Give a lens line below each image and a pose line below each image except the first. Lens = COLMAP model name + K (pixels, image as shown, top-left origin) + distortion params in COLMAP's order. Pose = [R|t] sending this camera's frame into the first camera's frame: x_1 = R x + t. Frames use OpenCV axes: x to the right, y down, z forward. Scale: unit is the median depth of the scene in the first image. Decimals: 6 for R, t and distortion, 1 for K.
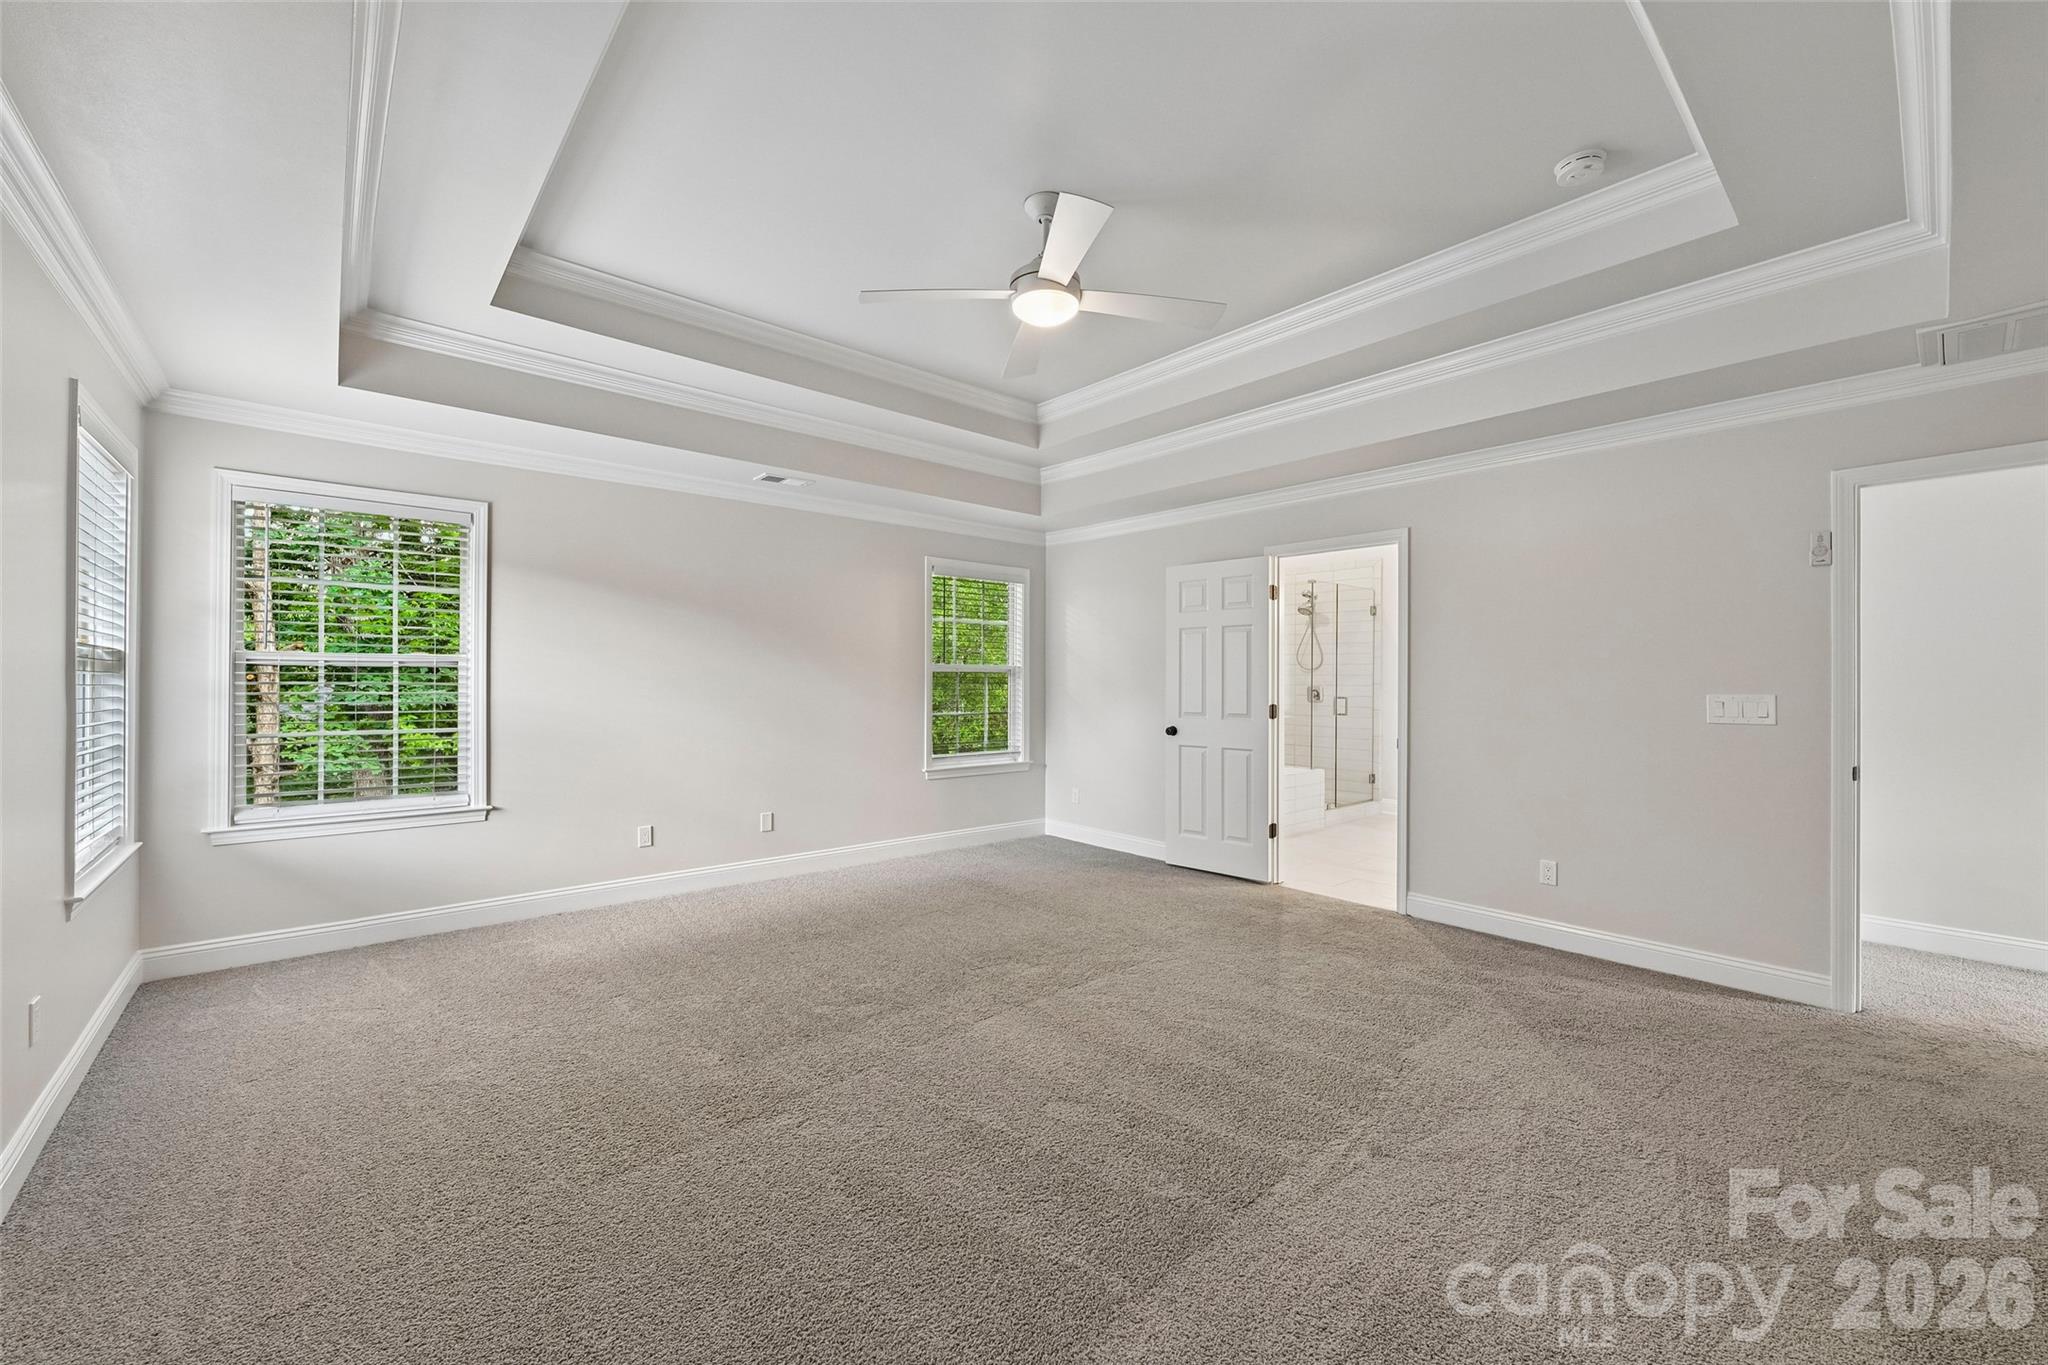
lens RADIAL K [[807.1, 0, 1020.0], [0, 807.1, 687.7], [0, 0, 1]] dist [0.002212, -0.000304]
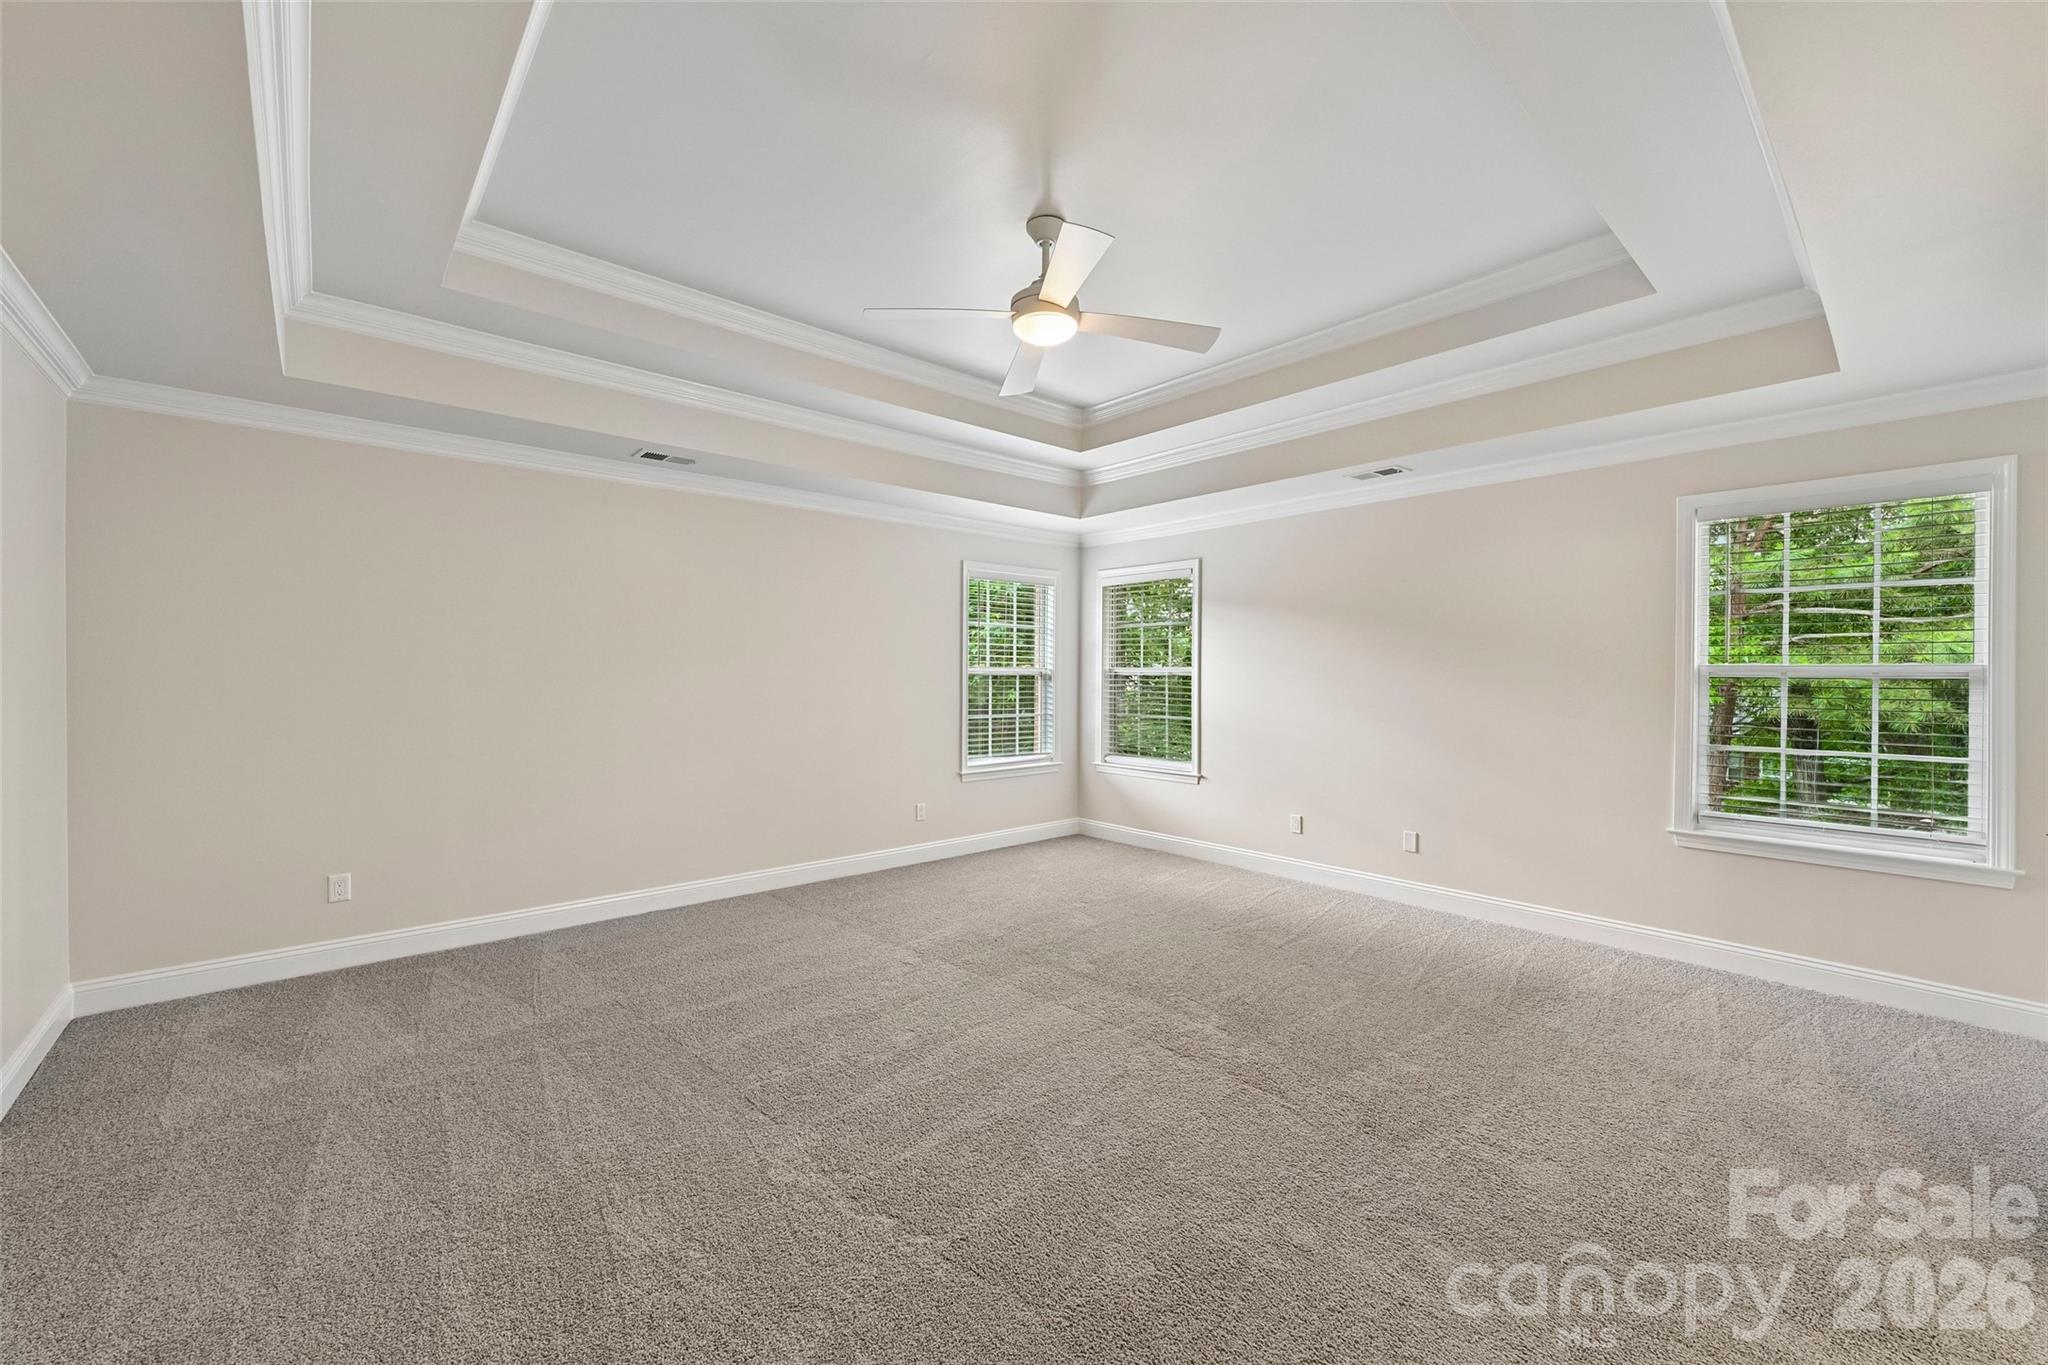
lens RADIAL K [[807.1, 0, 1016.8], [0, 807.1, 676.4], [0, 0, 1]] dist [0.002212, -0.000304]
pose [[0.005878, -0.004310, -0.999973, 0.715536], [-0.015433, 0.999871, -0.004401, -0.012261], [0.999864, 0.015459, 0.005810, 0.648446]]
